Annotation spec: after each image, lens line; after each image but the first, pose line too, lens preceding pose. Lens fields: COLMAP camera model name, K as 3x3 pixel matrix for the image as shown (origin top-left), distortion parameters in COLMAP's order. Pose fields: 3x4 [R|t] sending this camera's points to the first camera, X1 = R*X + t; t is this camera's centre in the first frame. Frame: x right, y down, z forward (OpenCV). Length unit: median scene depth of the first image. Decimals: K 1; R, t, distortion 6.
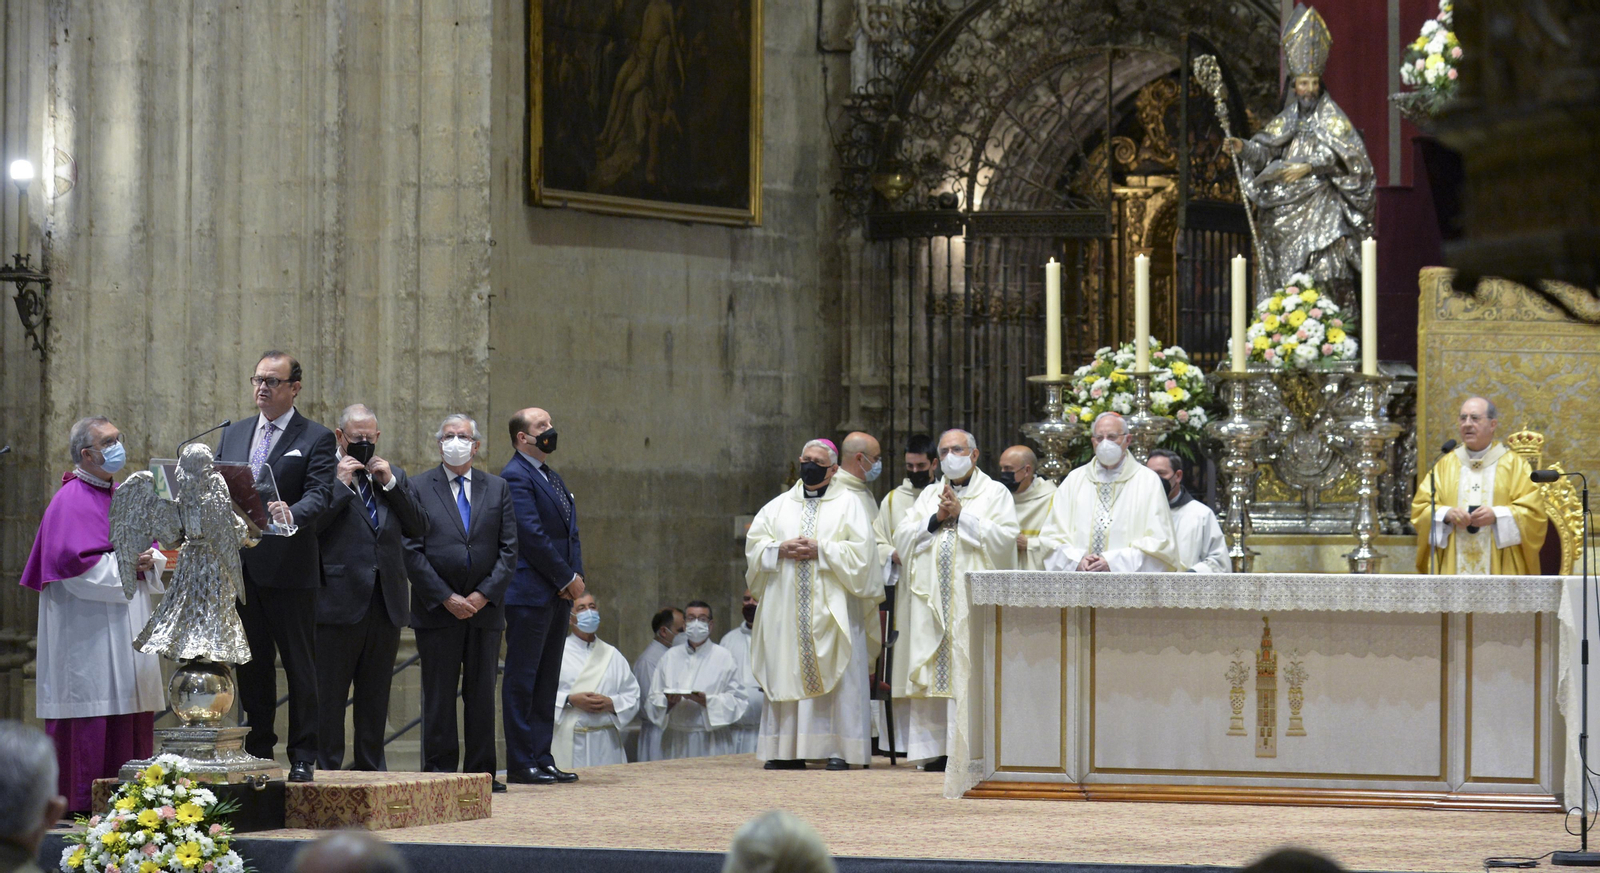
lens RADIAL K [[5951.5, 0, 800.0], [0, 5951.5, 436.5], [0, 0, 1]] dist [-0.174036, 0.475675]
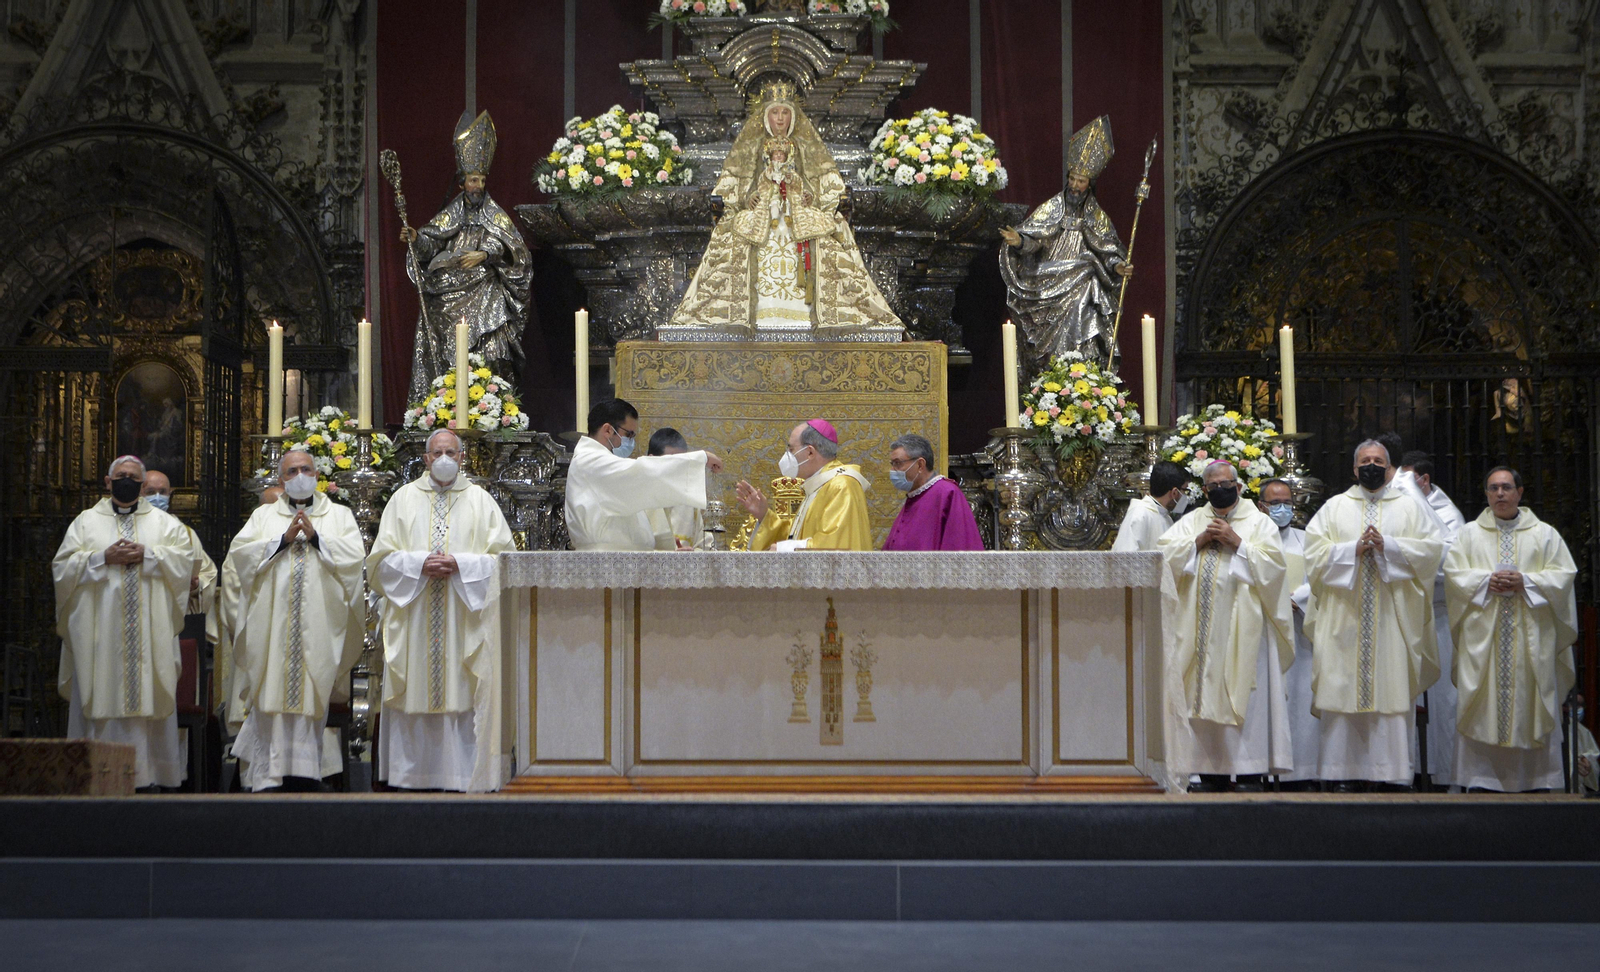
lens RADIAL K [[3741.0, 0, 746.0], [0, 3741.0, 336.2], [0, 0, 1]] dist [0.030481, 0.012981]
pose [[0.921603, 0.038755, 0.386194, -0.166523], [0.001367, 0.994672, -0.103078, 0.049787], [-0.388131, 0.095525, 0.916640, 0.438888]]
